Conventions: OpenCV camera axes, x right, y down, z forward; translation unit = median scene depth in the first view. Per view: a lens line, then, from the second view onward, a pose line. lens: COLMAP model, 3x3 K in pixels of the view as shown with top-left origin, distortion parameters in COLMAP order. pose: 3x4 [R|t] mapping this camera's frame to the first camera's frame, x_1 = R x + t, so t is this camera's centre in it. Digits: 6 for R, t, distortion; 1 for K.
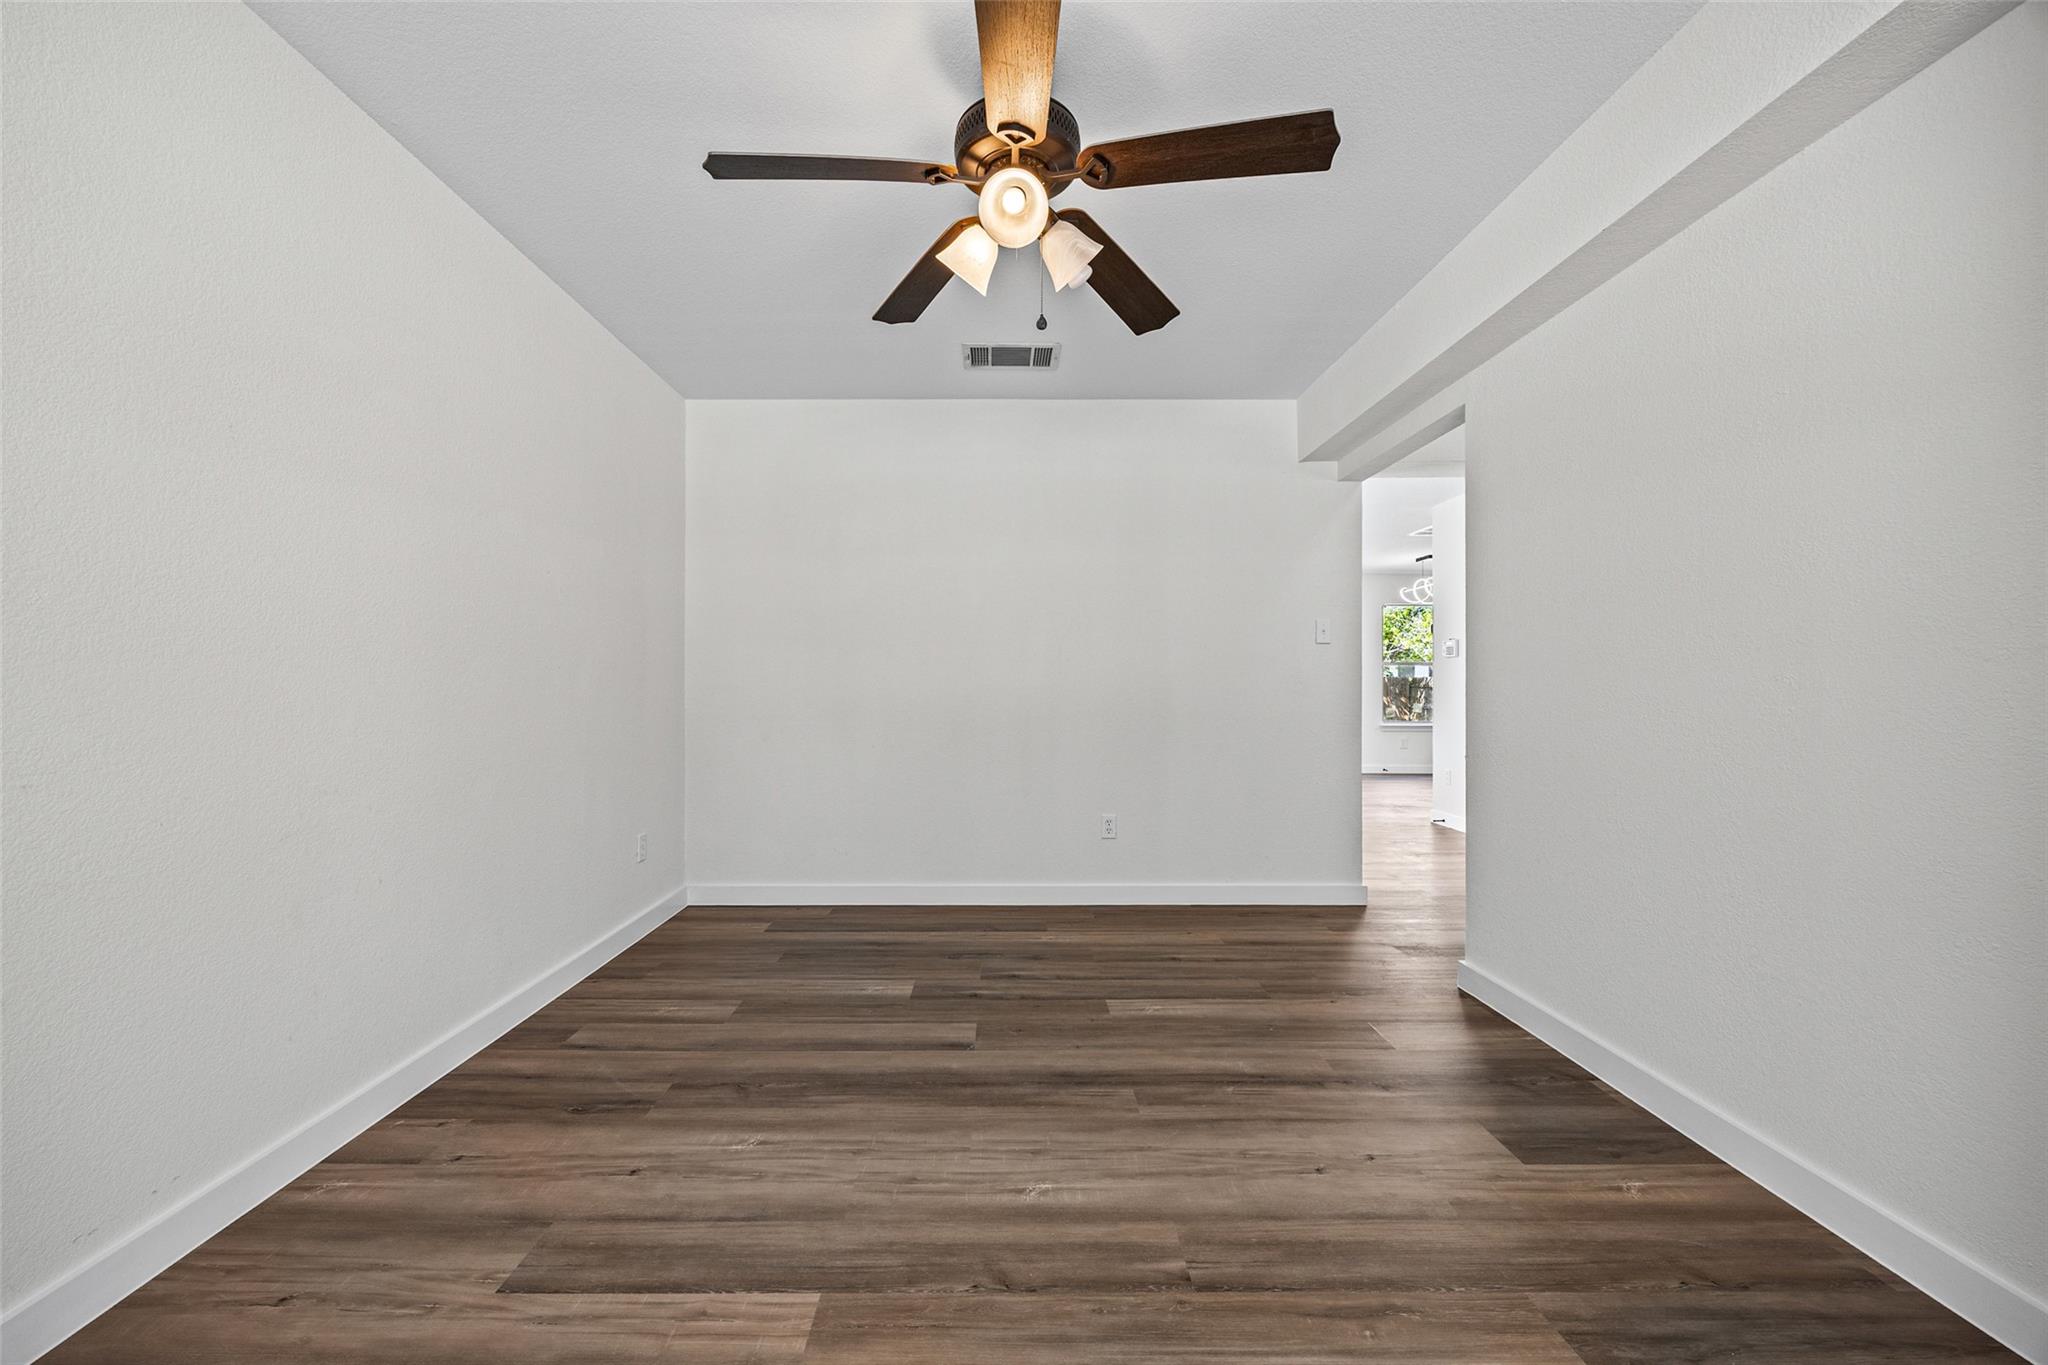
lens RADIAL K [[789.6, 0, 1020.6], [0, 789.6, 683.3], [0, 0, 1]] dist [-0.003214, -0.000242]
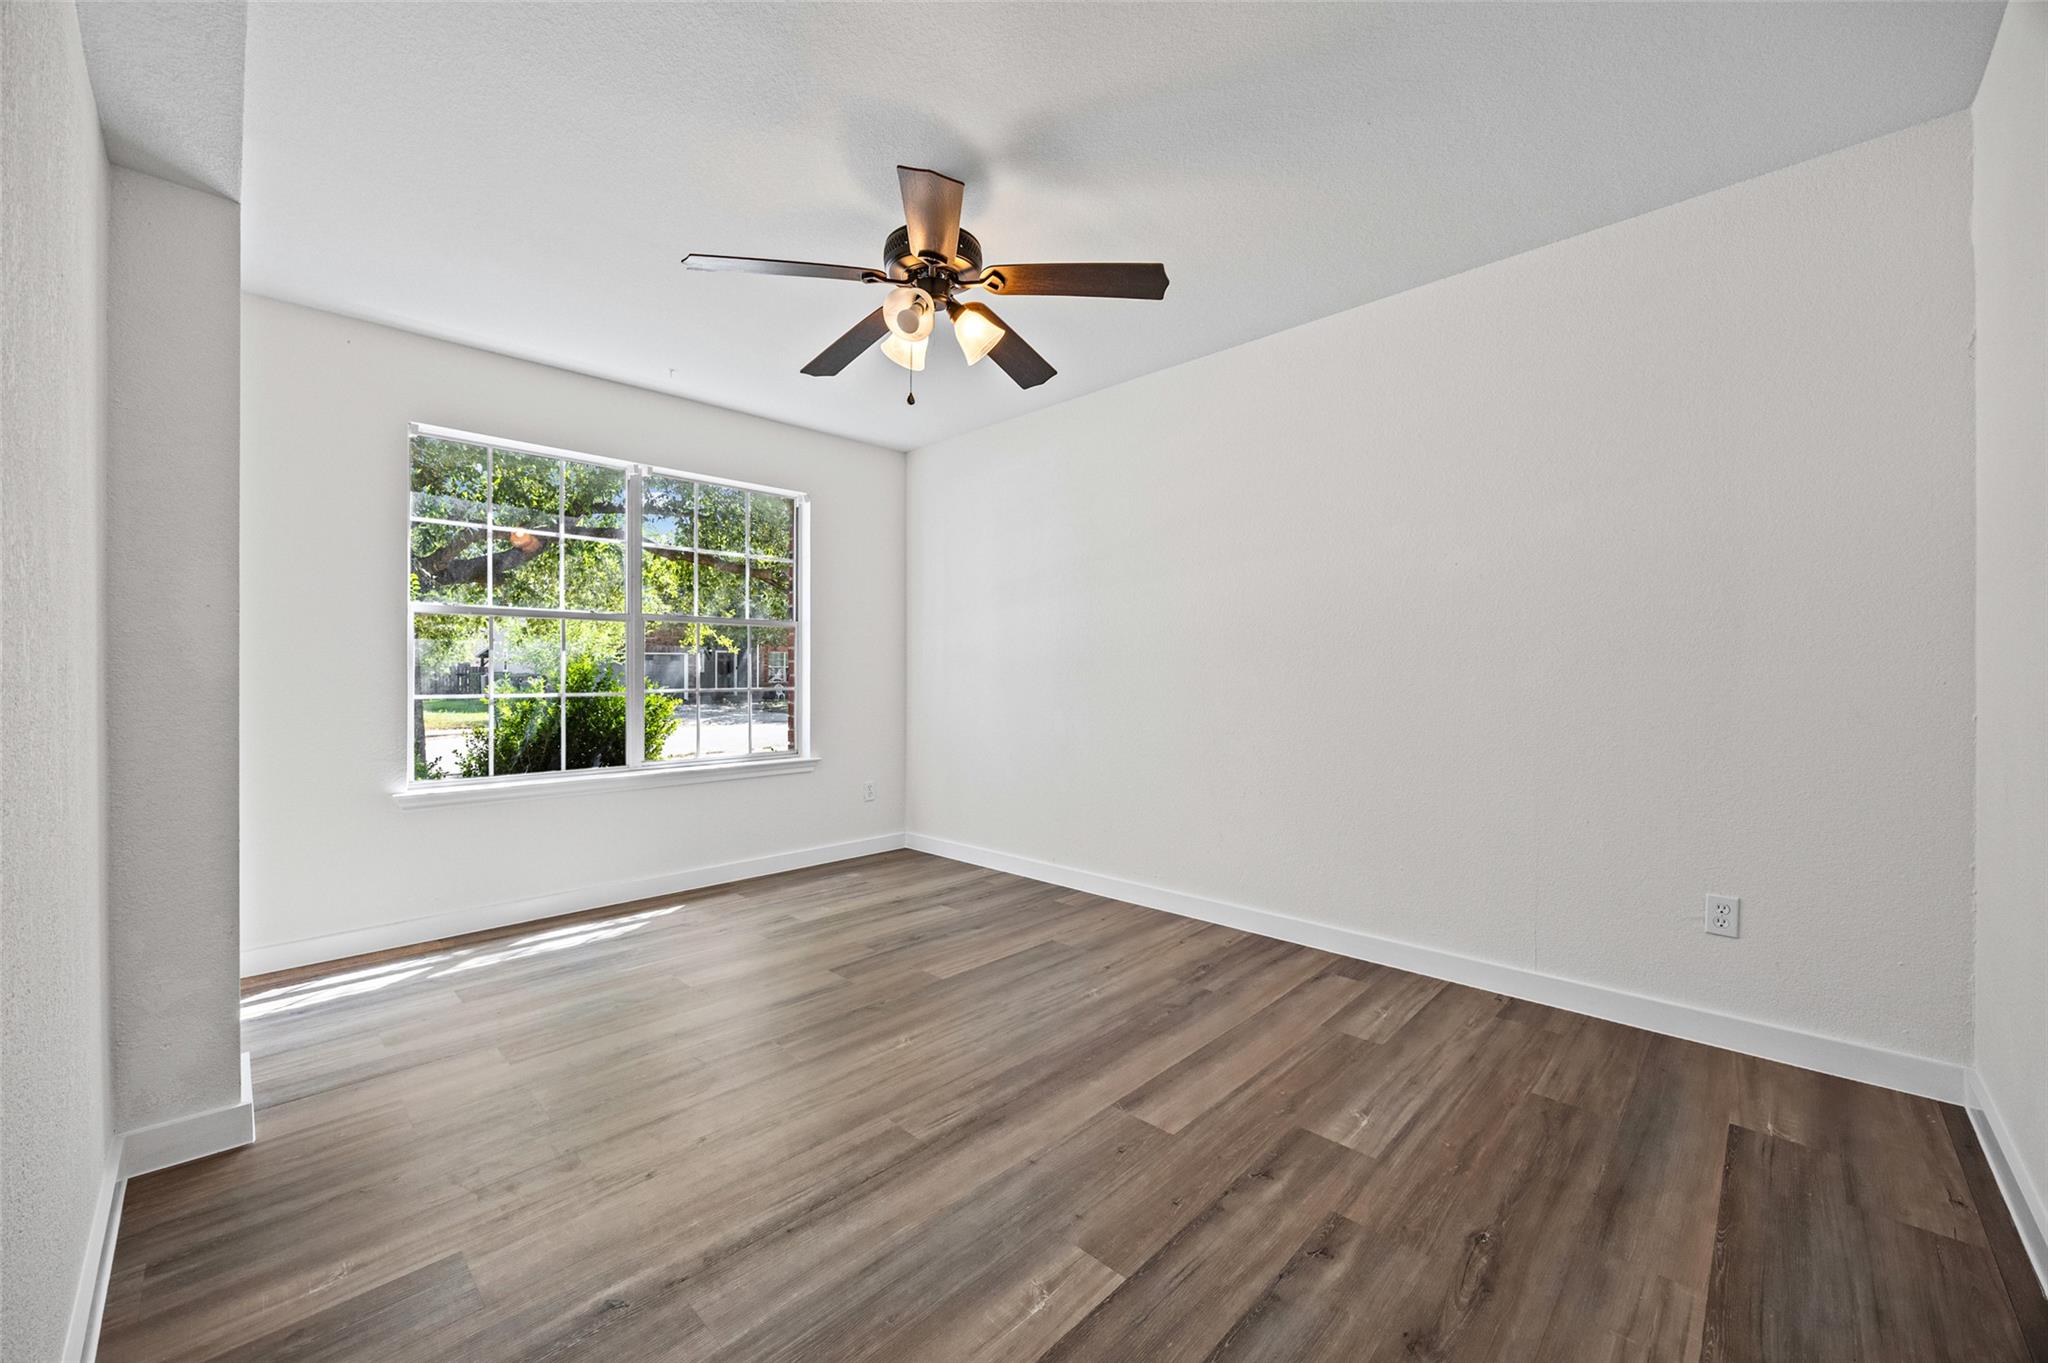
lens RADIAL K [[789.6, 0, 1026.1], [0, 789.6, 679.3], [0, 0, 1]] dist [-0.003214, -0.000242]
pose [[-0.707941, 0.002415, -0.706267, 0.635765], [0.001497, 0.999997, 0.001918, 0.001244], [0.706270, 0.000300, -0.707943, 1.603371]]
